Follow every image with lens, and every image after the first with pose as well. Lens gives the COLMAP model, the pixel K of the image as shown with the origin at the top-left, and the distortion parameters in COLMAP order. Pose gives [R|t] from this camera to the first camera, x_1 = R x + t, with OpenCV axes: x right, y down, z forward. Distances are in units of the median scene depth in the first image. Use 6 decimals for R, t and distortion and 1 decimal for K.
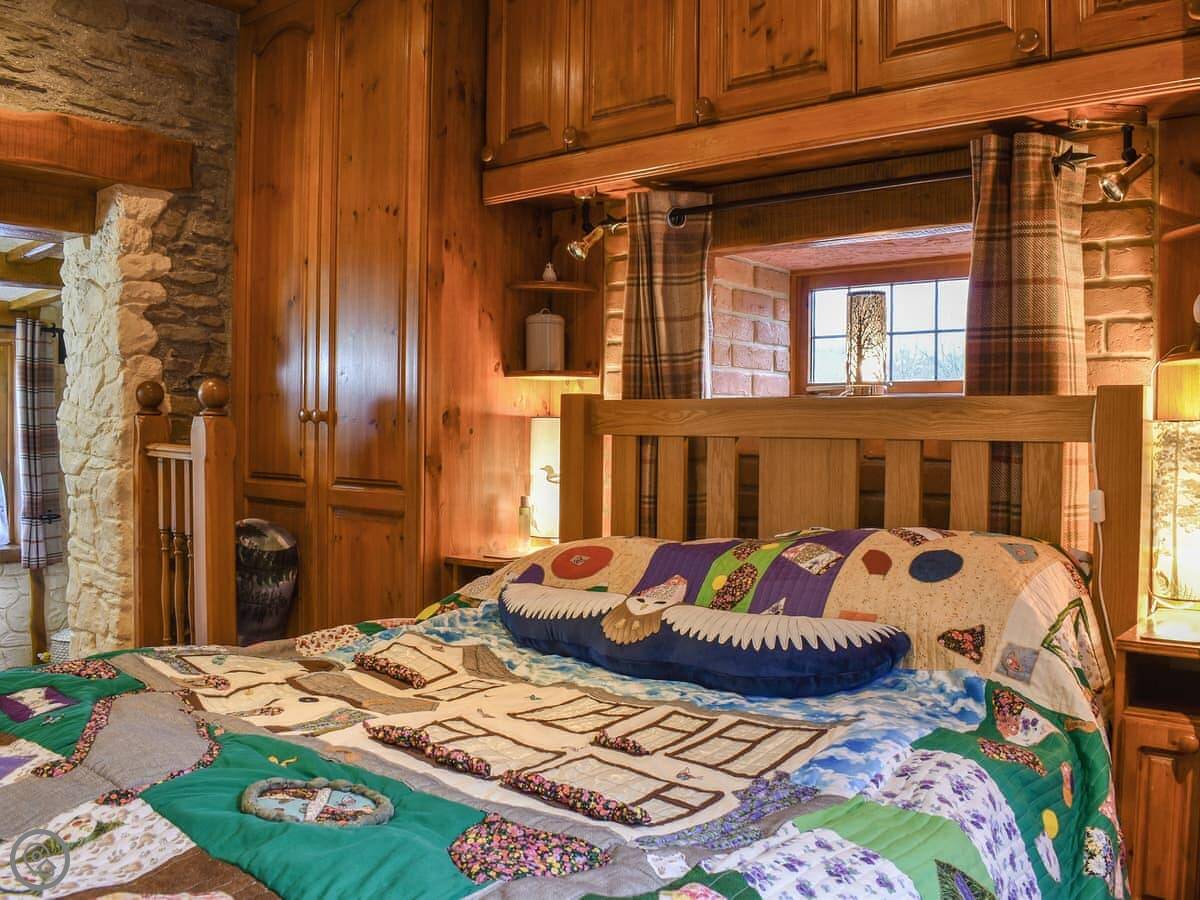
lens RADIAL K [[1054.4, 0, 586.1], [0, 1054.4, 450.0], [0, 0, 1]] dist [-0.096382, 0.009558]
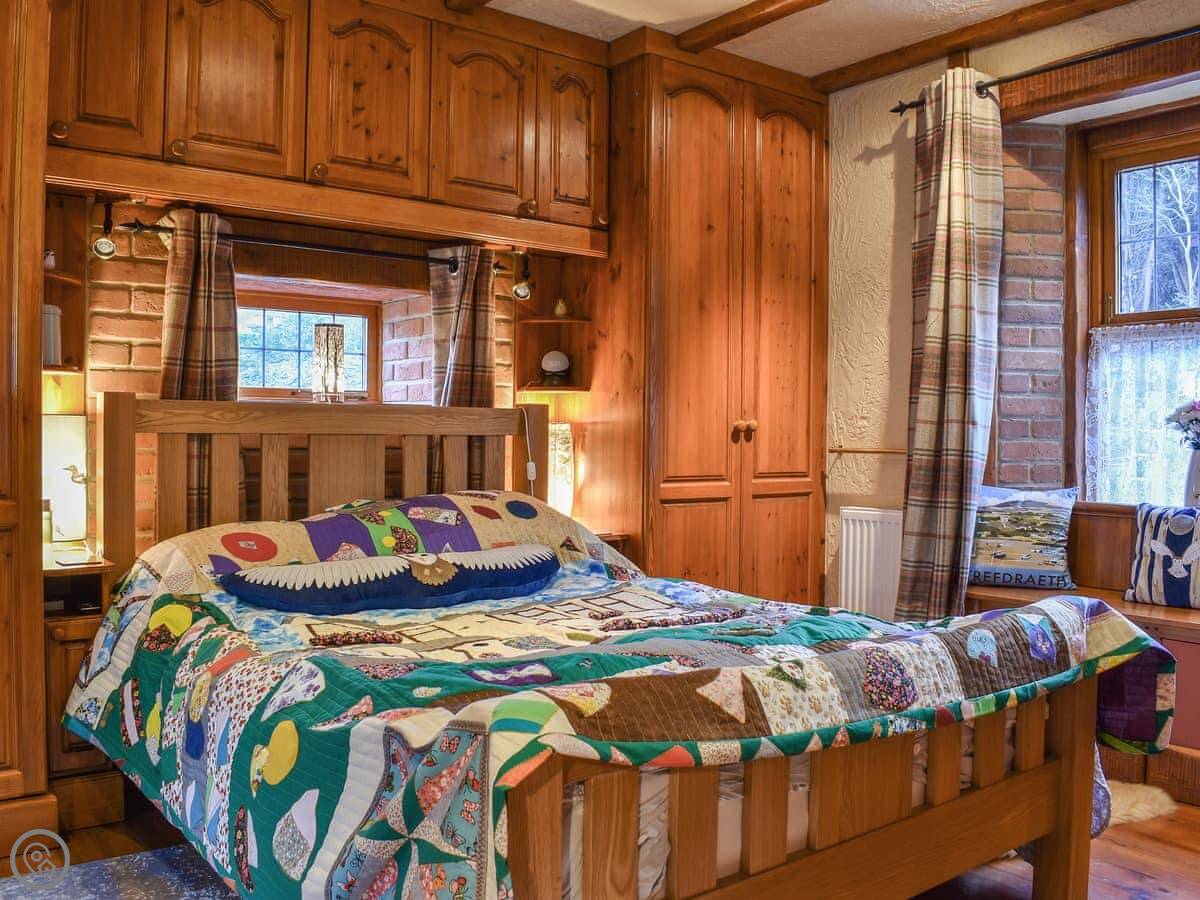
lens RADIAL K [[1054.4, 0, 586.1], [0, 1054.4, 450.0], [0, 0, 1]] dist [-0.096382, 0.009558]
pose [[0.222542, -0.025832, 0.974581, -1.070785], [0.009302, 0.999660, 0.024373, -0.022163], [-0.974879, 0.003642, 0.222707, 0.422911]]
